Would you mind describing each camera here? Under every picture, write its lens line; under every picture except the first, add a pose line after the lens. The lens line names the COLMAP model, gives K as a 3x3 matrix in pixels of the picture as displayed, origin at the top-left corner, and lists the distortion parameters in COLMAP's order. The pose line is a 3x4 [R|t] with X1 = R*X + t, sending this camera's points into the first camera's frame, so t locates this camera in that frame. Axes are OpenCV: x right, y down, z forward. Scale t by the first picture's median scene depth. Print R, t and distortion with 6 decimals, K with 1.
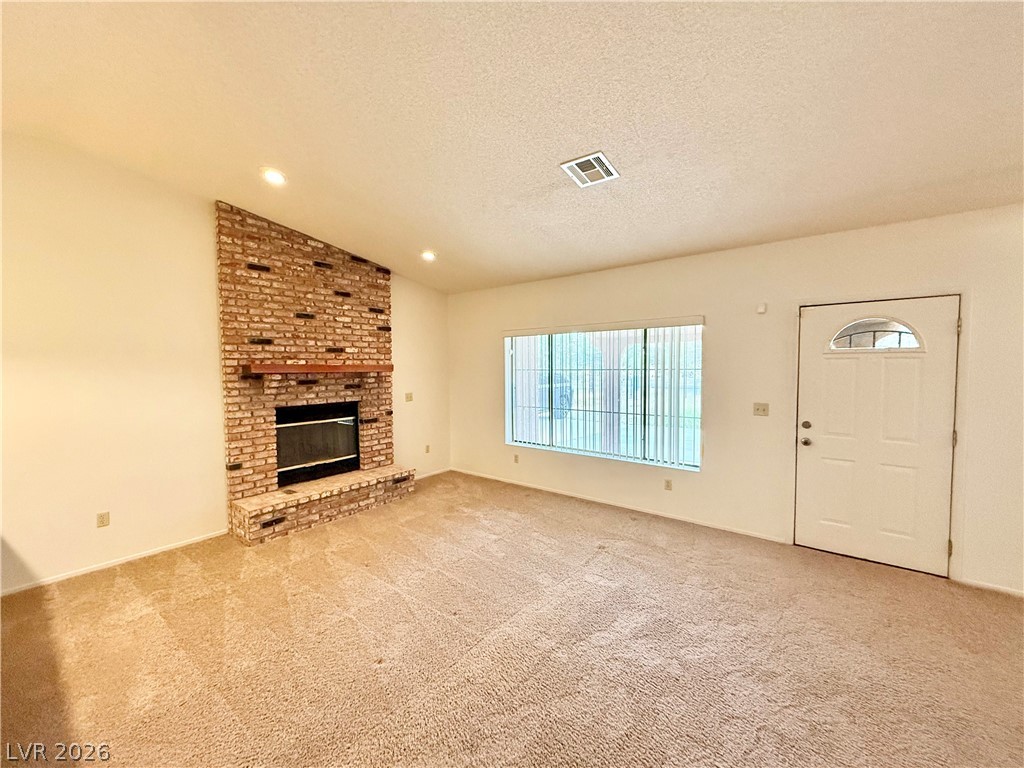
lens RADIAL K [[407.2, 0, 511.5], [0, 407.2, 385.0], [0, 0, 1]] dist [0.000746, 0.000164]
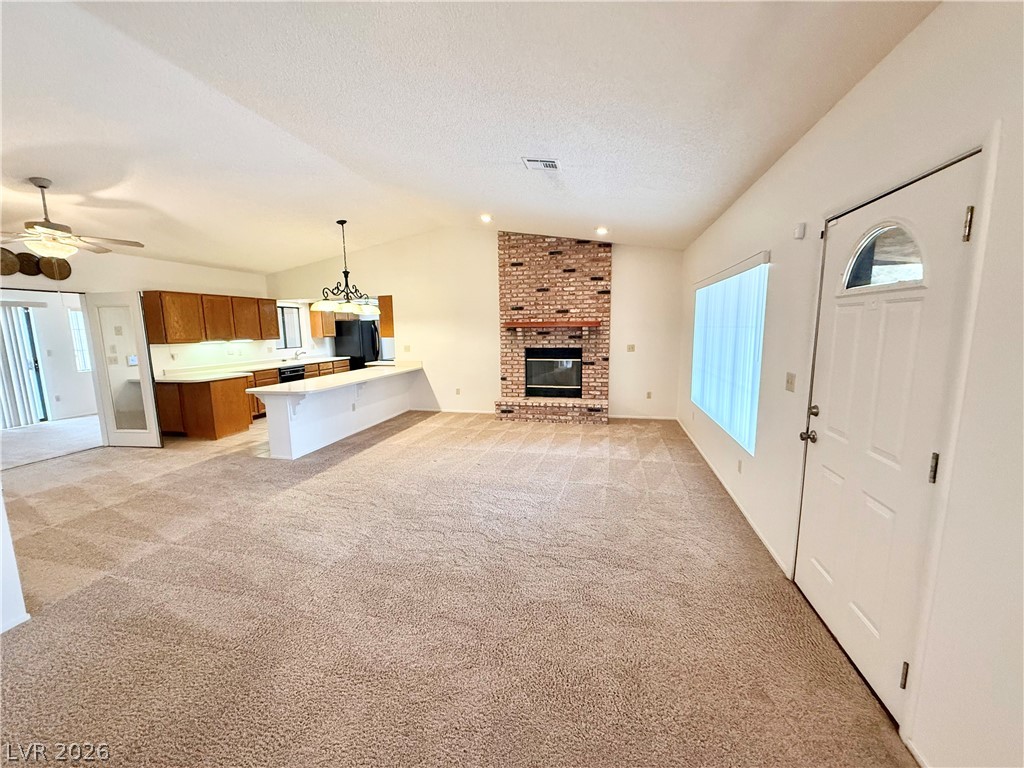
lens RADIAL K [[407.2, 0, 509.6], [0, 407.2, 383.9], [0, 0, 1]] dist [0.000746, 0.000164]
pose [[0.417473, 0.128604, -0.899543, 0.926100], [-0.031450, 0.991386, 0.127139, -0.008868], [0.908145, -0.024787, 0.417922, 0.245283]]
